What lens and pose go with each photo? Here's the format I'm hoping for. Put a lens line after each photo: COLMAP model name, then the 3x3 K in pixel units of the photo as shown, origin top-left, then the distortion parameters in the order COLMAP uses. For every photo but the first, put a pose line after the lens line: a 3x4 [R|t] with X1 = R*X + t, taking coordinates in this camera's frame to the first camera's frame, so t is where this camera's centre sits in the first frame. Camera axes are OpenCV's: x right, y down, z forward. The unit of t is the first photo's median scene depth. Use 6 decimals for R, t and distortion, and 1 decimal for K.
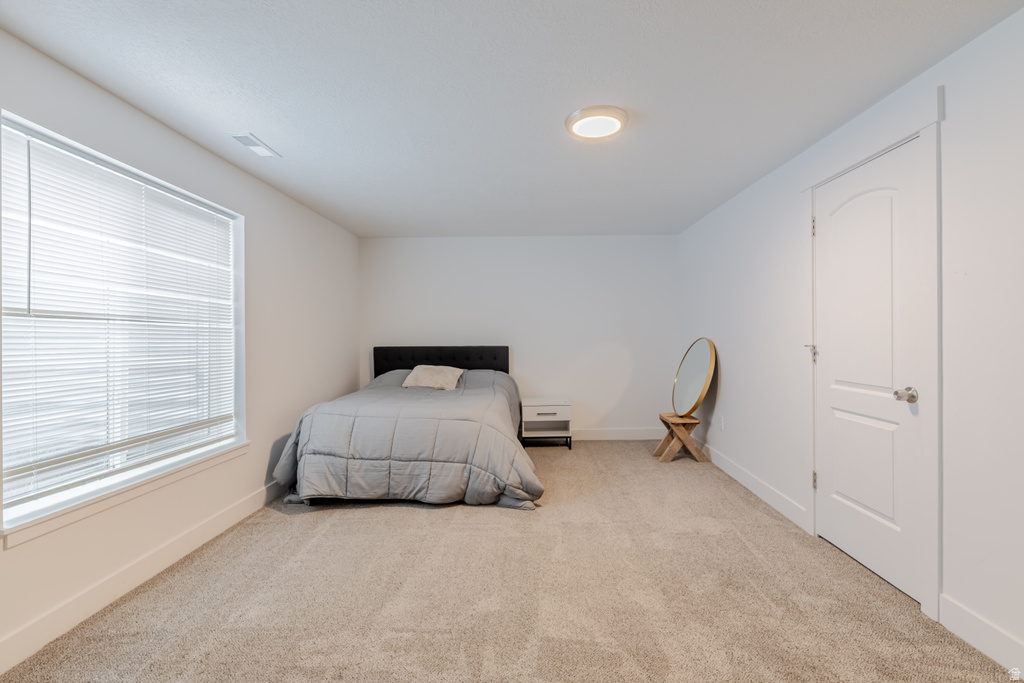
lens RADIAL K [[484.6, 0, 512.0], [0, 484.6, 341.5], [0, 0, 1]] dist [0.002075, -0.000235]
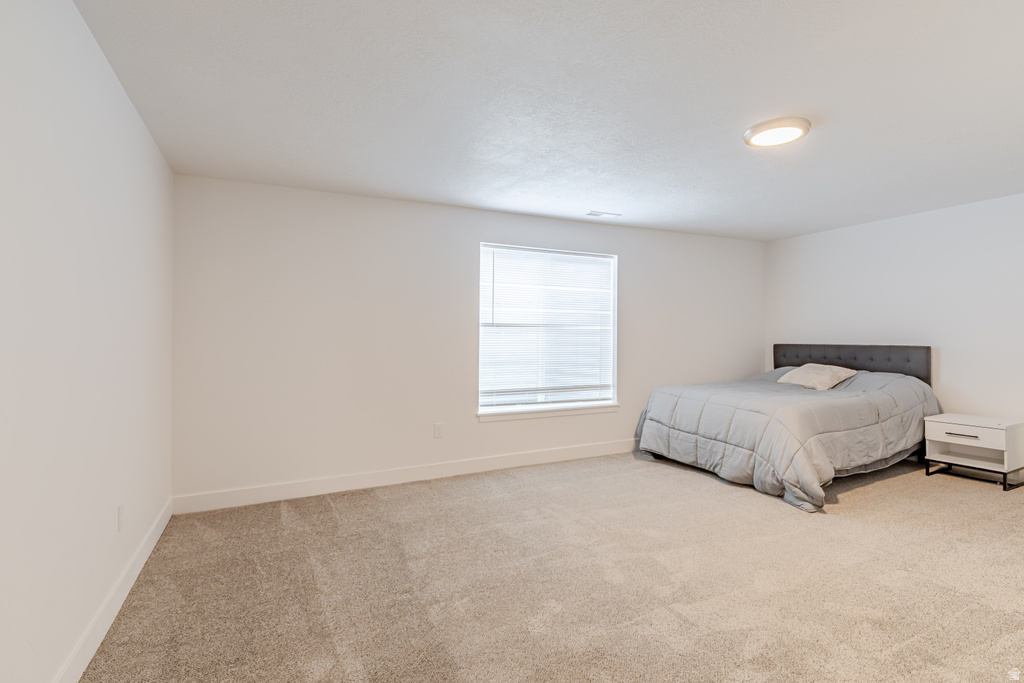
lens RADIAL K [[484.6, 0, 512.0], [0, 484.6, 341.5], [0, 0, 1]] dist [0.002075, -0.000235]
pose [[0.463549, 0.016923, -0.885909, 0.625531], [-0.008182, 0.999857, 0.014819, -0.008919], [0.886033, 0.000379, 0.463621, 0.008928]]
